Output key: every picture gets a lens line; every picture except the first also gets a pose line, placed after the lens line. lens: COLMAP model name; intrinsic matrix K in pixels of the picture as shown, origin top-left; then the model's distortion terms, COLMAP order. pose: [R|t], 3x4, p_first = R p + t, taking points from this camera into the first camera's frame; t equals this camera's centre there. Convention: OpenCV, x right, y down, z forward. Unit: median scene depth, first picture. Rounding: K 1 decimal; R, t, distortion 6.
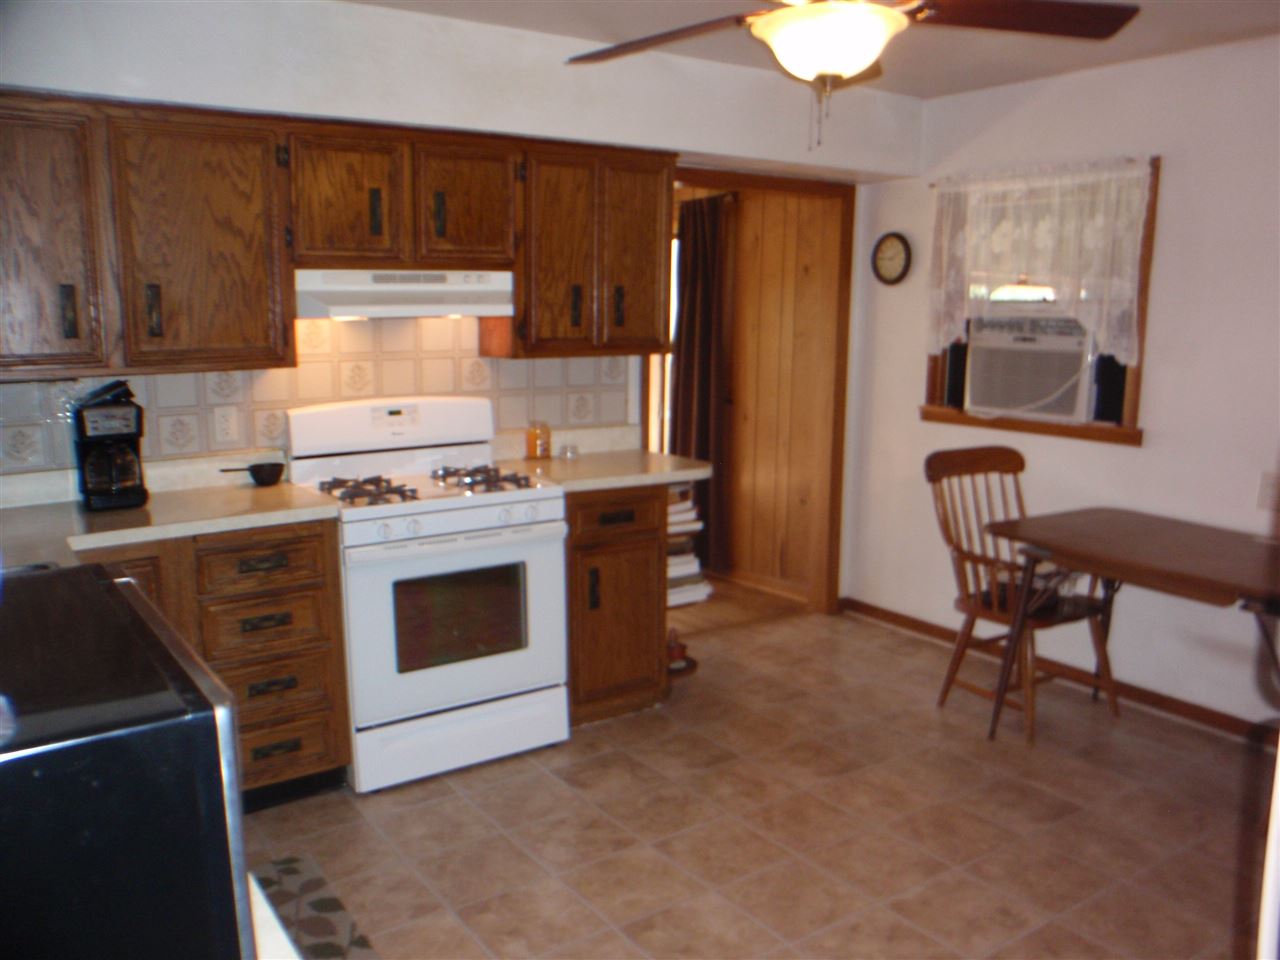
lens RADIAL K [[1178.9, 0, 640.0], [0, 1178.9, 480.0], [0, 0, 1]] dist [-0.011562, 0.223096]
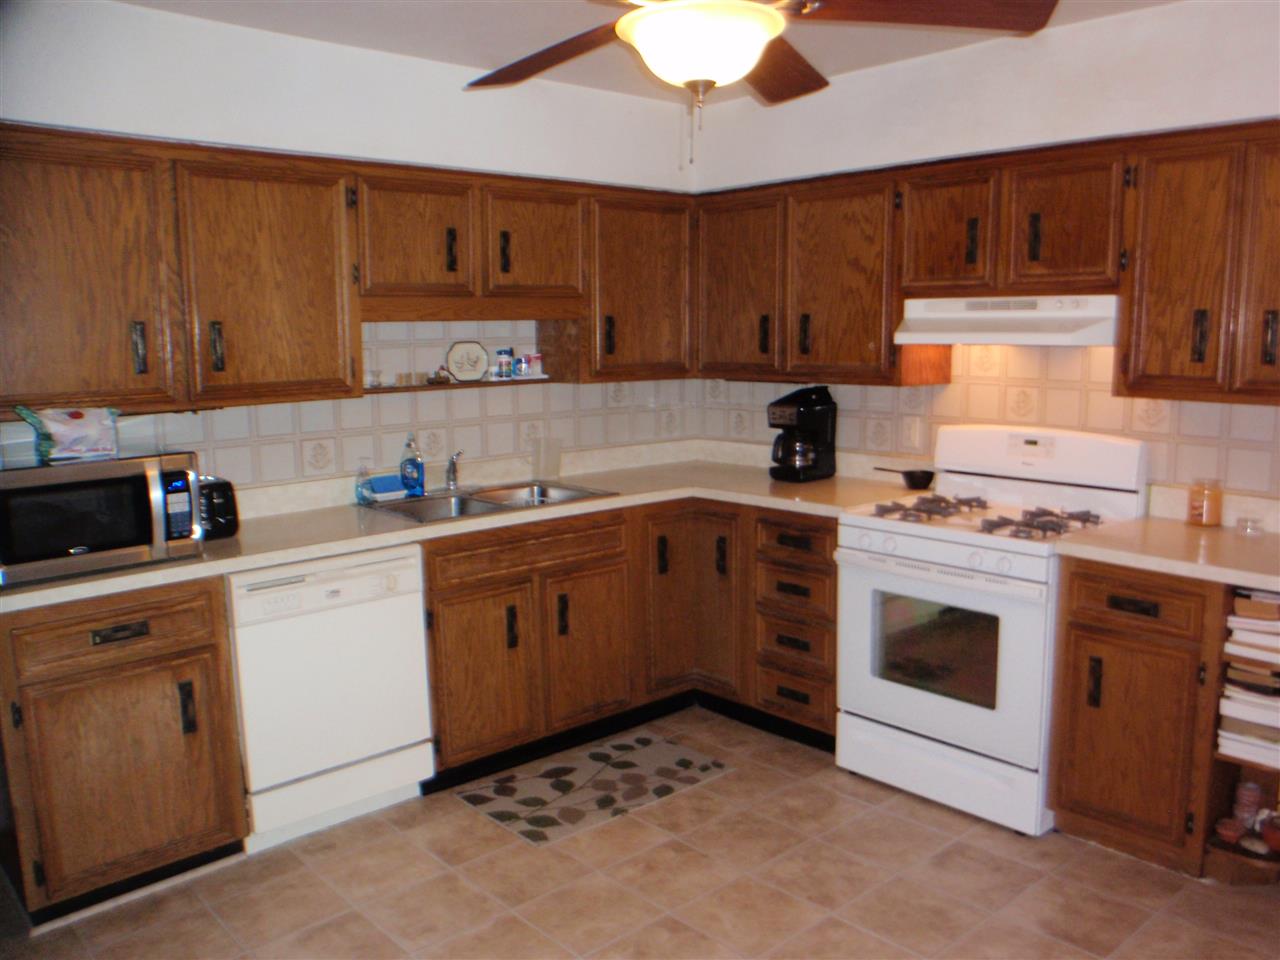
lens RADIAL K [[1108.3, 0, 640.0], [0, 1108.3, 480.0], [0, 0, 1]] dist [-0.027706, 0.007471]
pose [[0.118693, 0.147114, -0.981972, 0.688966], [-0.145959, 0.980805, 0.129297, -0.103005], [0.982145, 0.127981, 0.137888, 0.596038]]
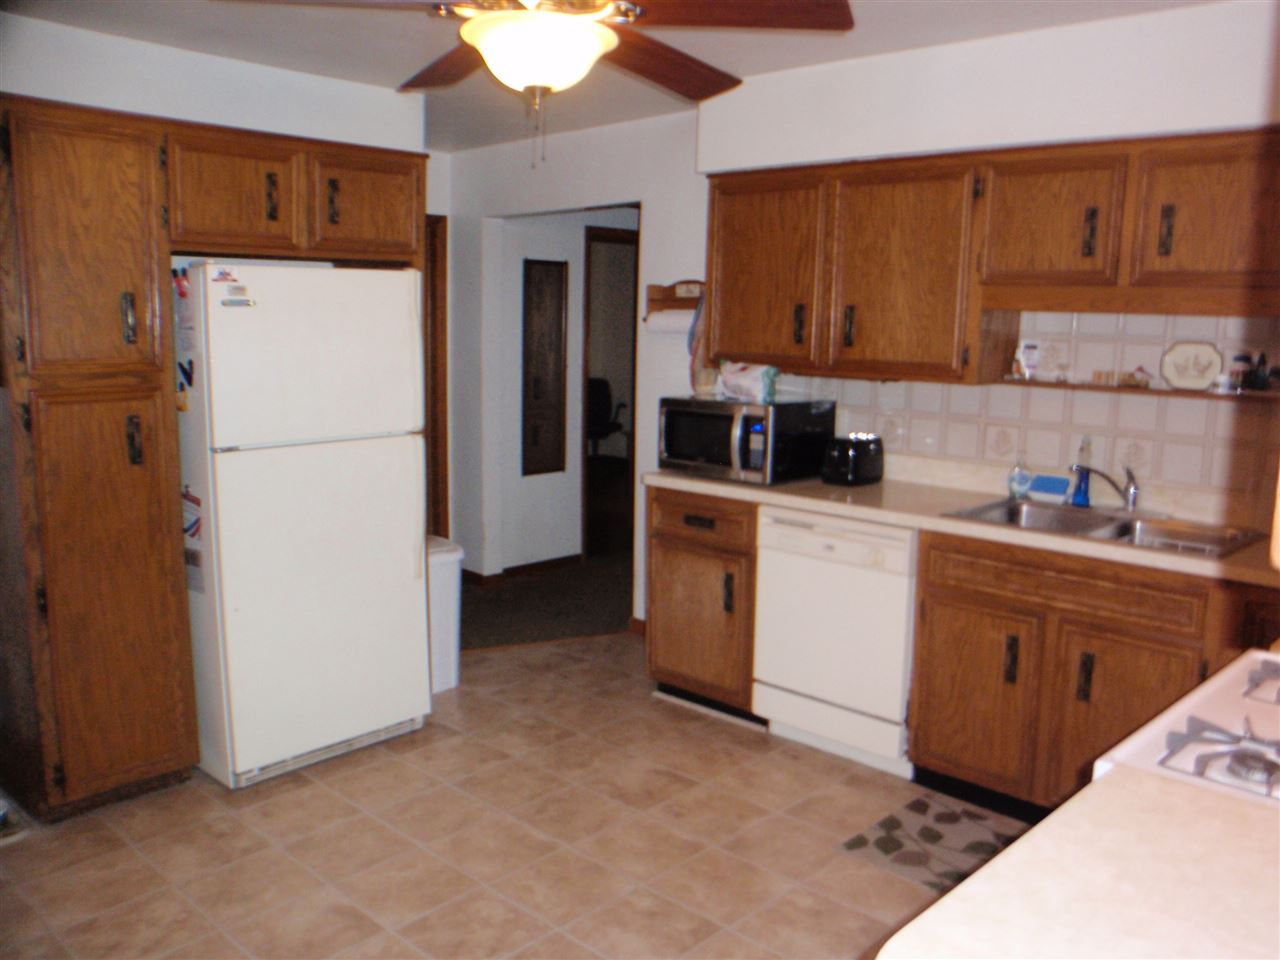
lens RADIAL K [[1096.6, 0, 681.5], [0, 1096.6, 460.7], [0, 0, 1]] dist [-0.059411, 0.009598]
pose [[-0.980912, 0.018617, -0.193560, 0.147173], [-0.040221, 0.954456, 0.295629, -0.221129], [0.190249, 0.297771, -0.935488, 1.337325]]
